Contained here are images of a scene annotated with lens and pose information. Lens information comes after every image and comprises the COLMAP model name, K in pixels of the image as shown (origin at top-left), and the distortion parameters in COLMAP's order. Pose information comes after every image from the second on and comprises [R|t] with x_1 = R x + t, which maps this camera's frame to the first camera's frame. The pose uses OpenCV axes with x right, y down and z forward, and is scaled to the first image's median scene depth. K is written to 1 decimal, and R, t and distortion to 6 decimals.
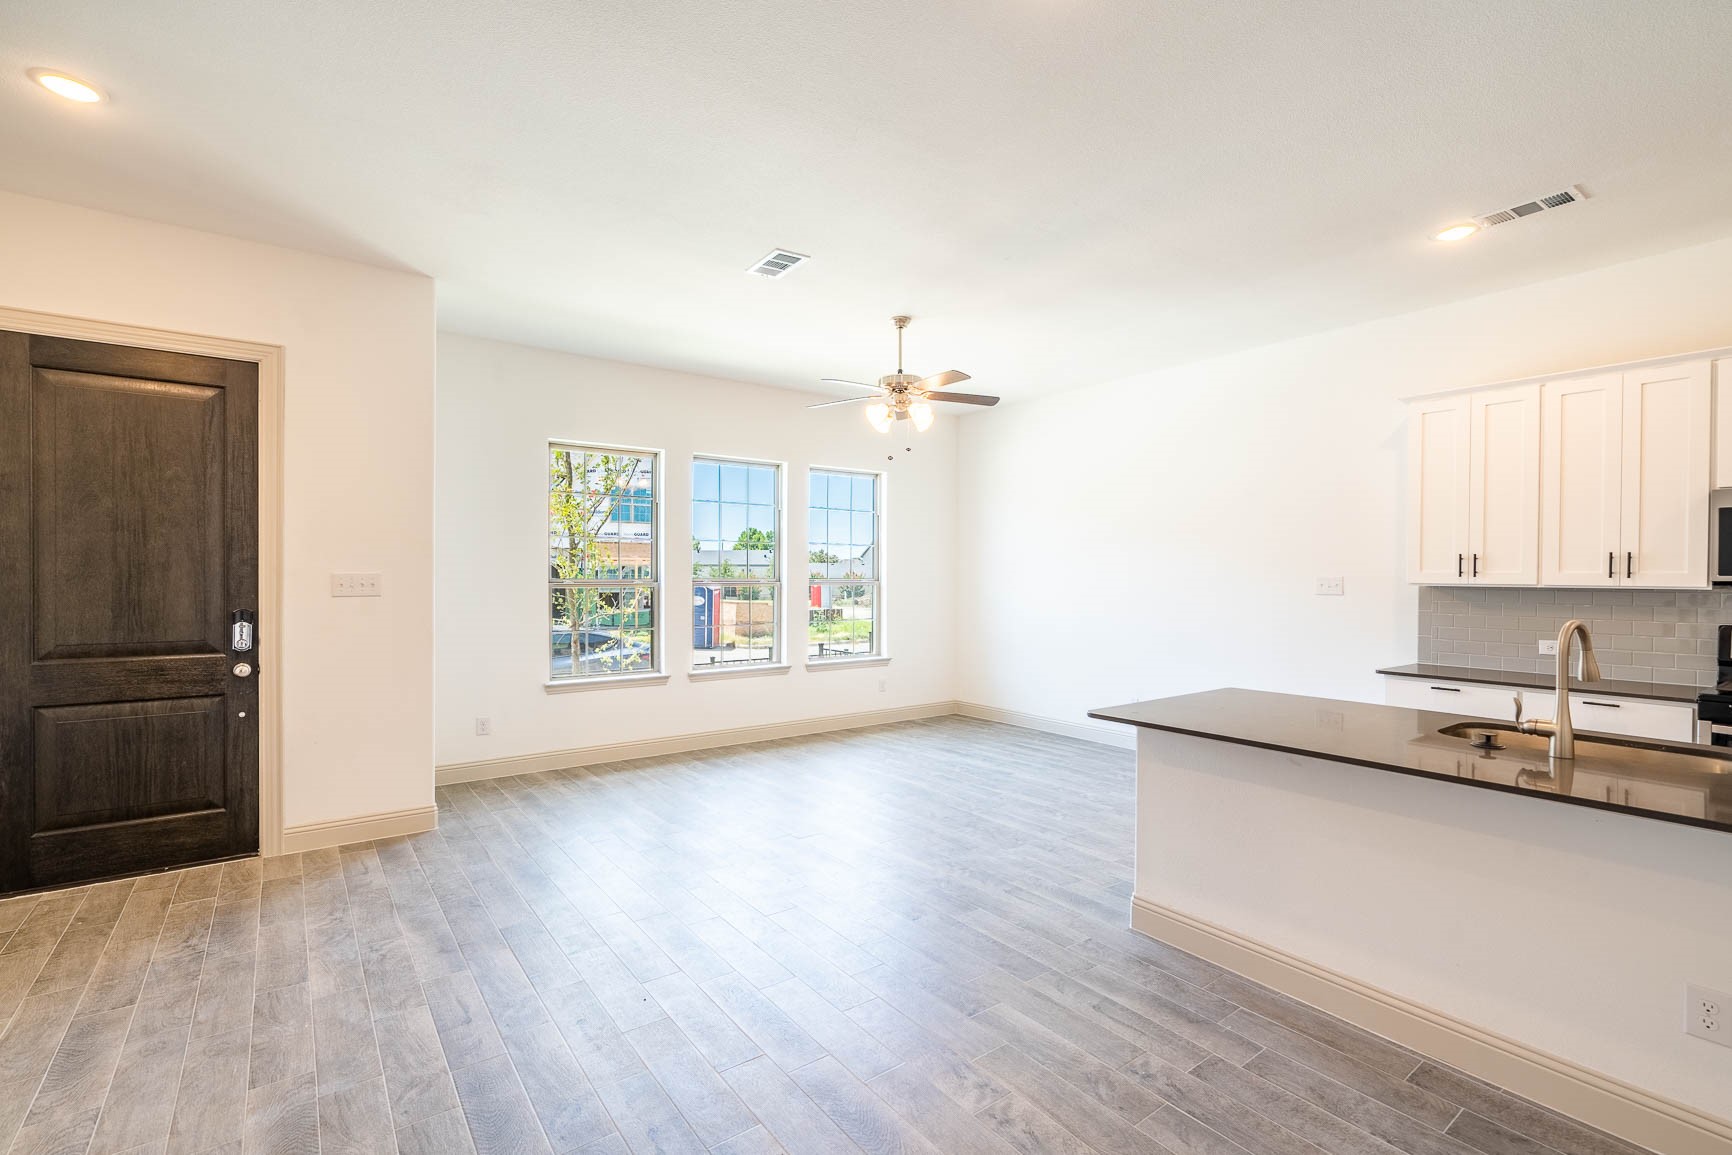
lens RADIAL K [[786.5, 0, 867.2], [0, 786.5, 575.7], [0, 0, 1]] dist [-0.008051, 0.000676]
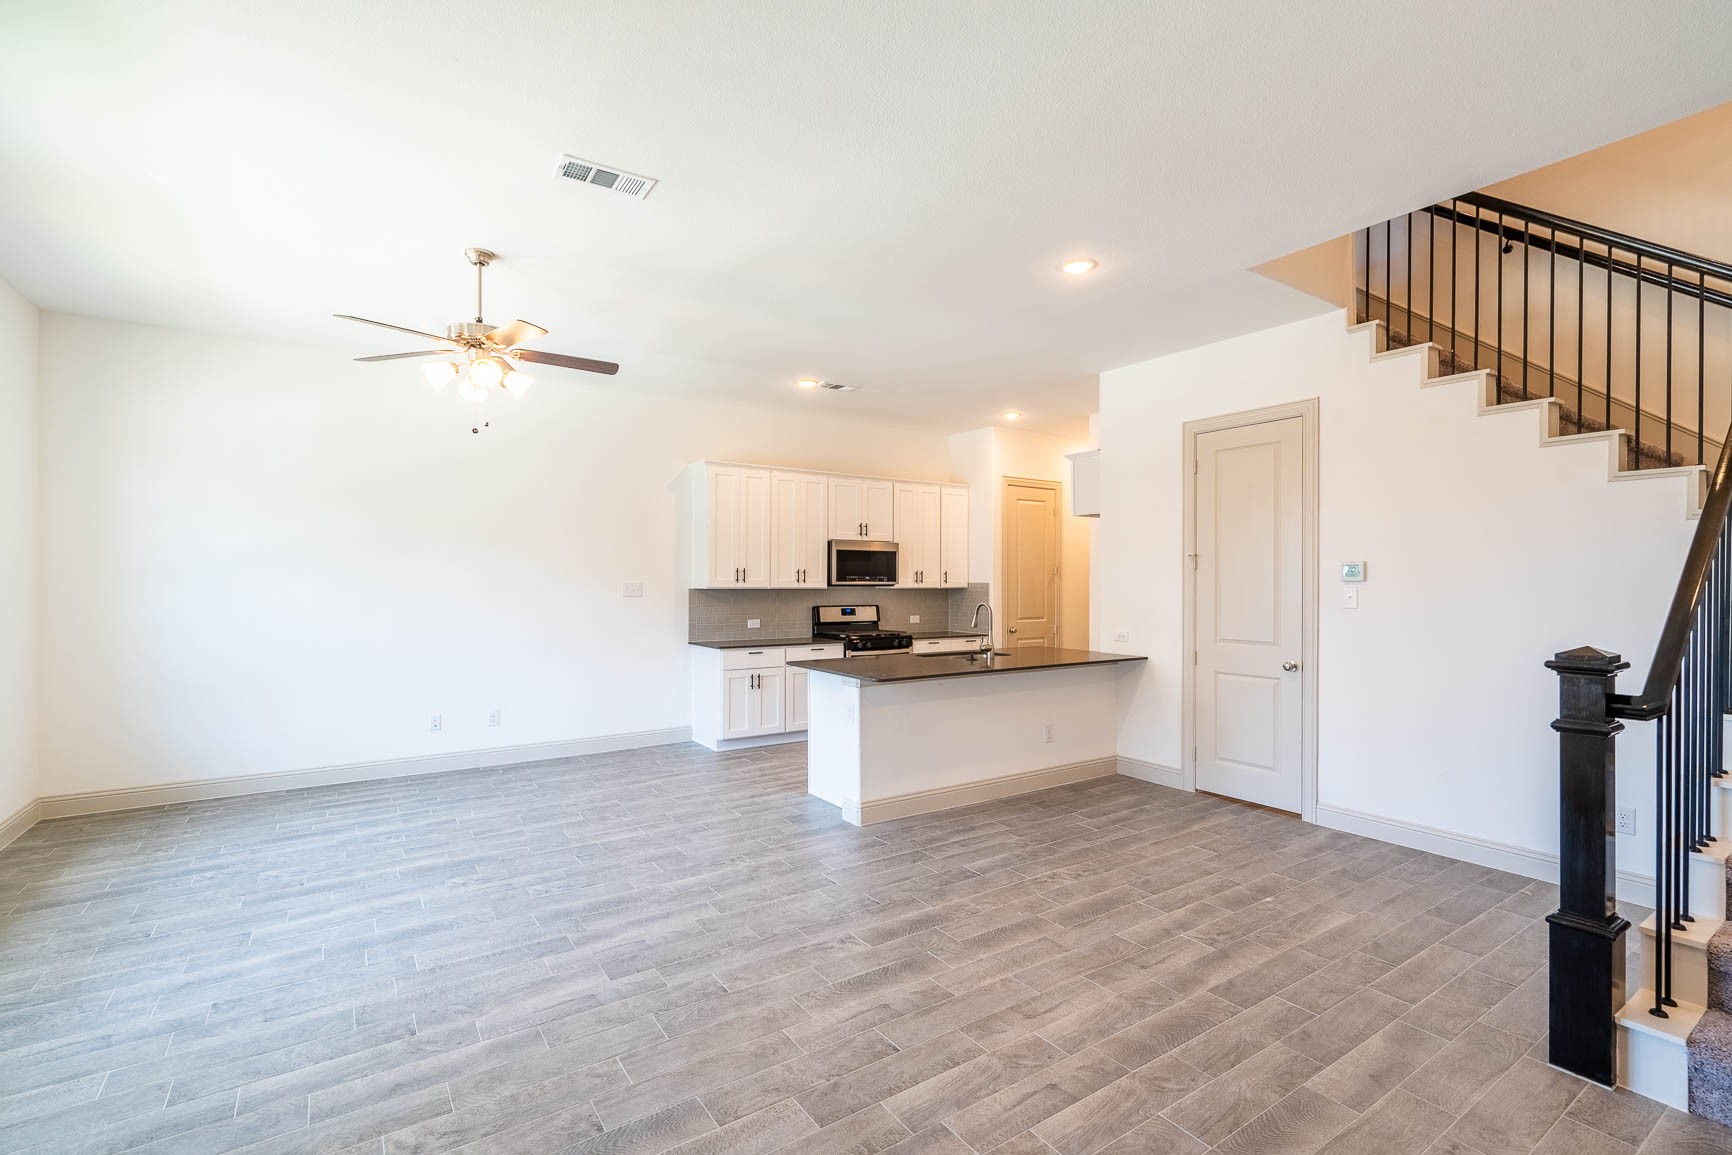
lens RADIAL K [[786.5, 0, 867.2], [0, 786.5, 575.7], [0, 0, 1]] dist [-0.008051, 0.000676]
pose [[0.038099, 0.002085, 0.999272, -0.924425], [-0.001271, 0.999997, -0.002038, -0.010859], [-0.999273, -0.001193, 0.038102, 0.766322]]
